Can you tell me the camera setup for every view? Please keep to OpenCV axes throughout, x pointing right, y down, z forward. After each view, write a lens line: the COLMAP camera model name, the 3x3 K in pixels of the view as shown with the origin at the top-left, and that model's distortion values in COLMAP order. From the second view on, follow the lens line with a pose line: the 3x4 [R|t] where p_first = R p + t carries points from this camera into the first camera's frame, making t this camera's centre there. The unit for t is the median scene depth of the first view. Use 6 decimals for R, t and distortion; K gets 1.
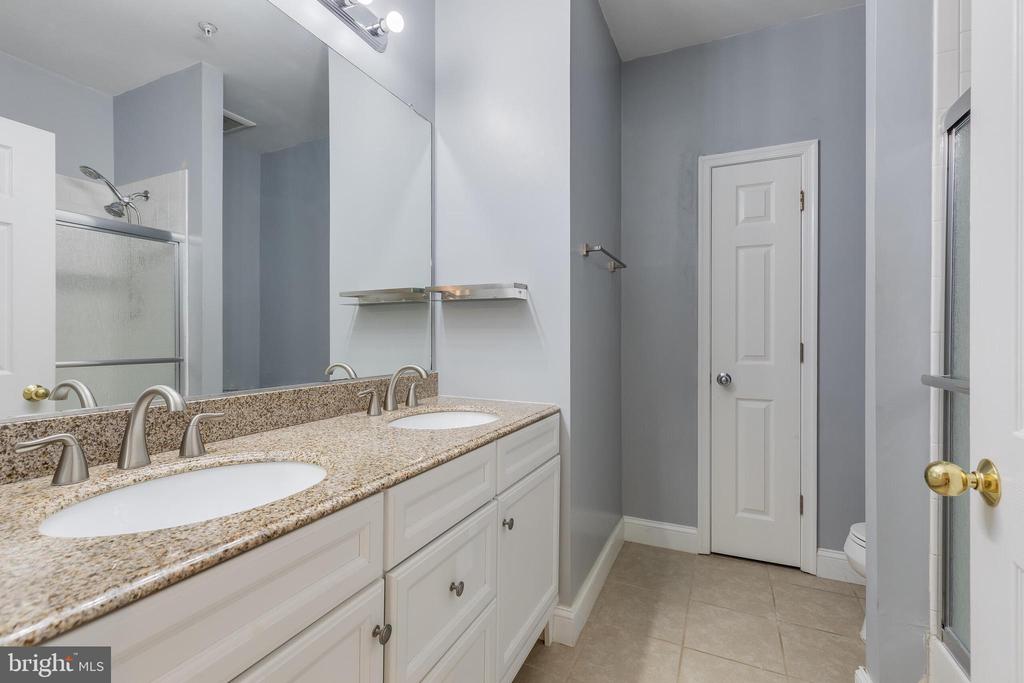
lens RADIAL K [[460.1, 0, 511.8], [0, 460.1, 339.4], [0, 0, 1]] dist [0.006781, -0.002273]
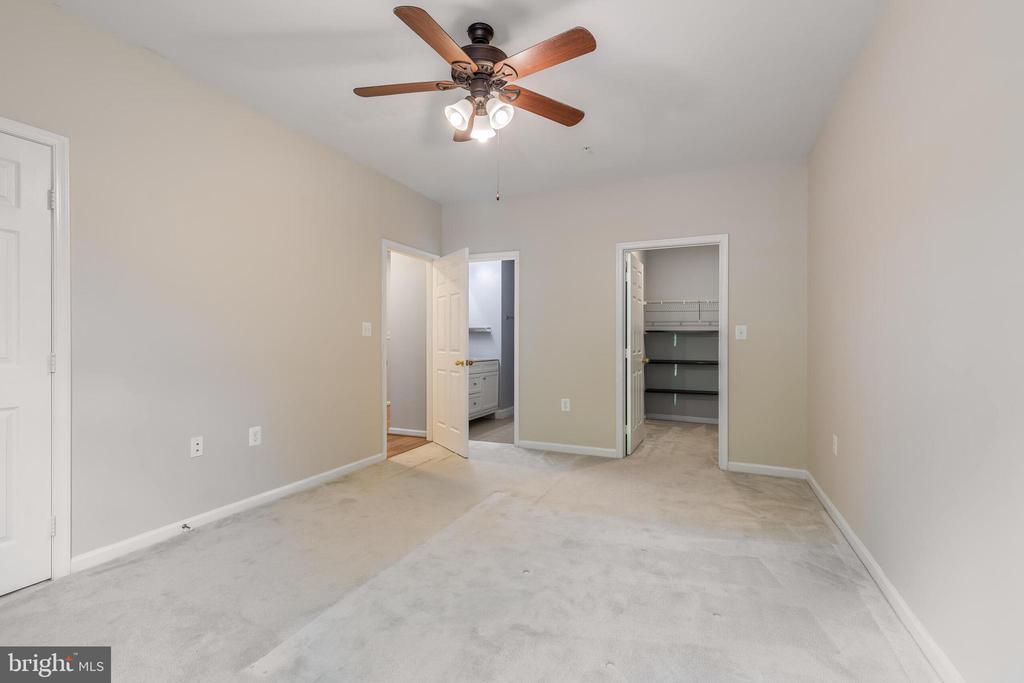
lens RADIAL K [[460.1, 0, 509.2], [0, 460.1, 341.7], [0, 0, 1]] dist [0.006781, -0.002273]
pose [[0.999743, 0.003526, 0.022401, 0.106150], [-0.003422, 0.999983, -0.004700, 0.011921], [-0.022418, 0.004622, 0.999738, -3.104884]]
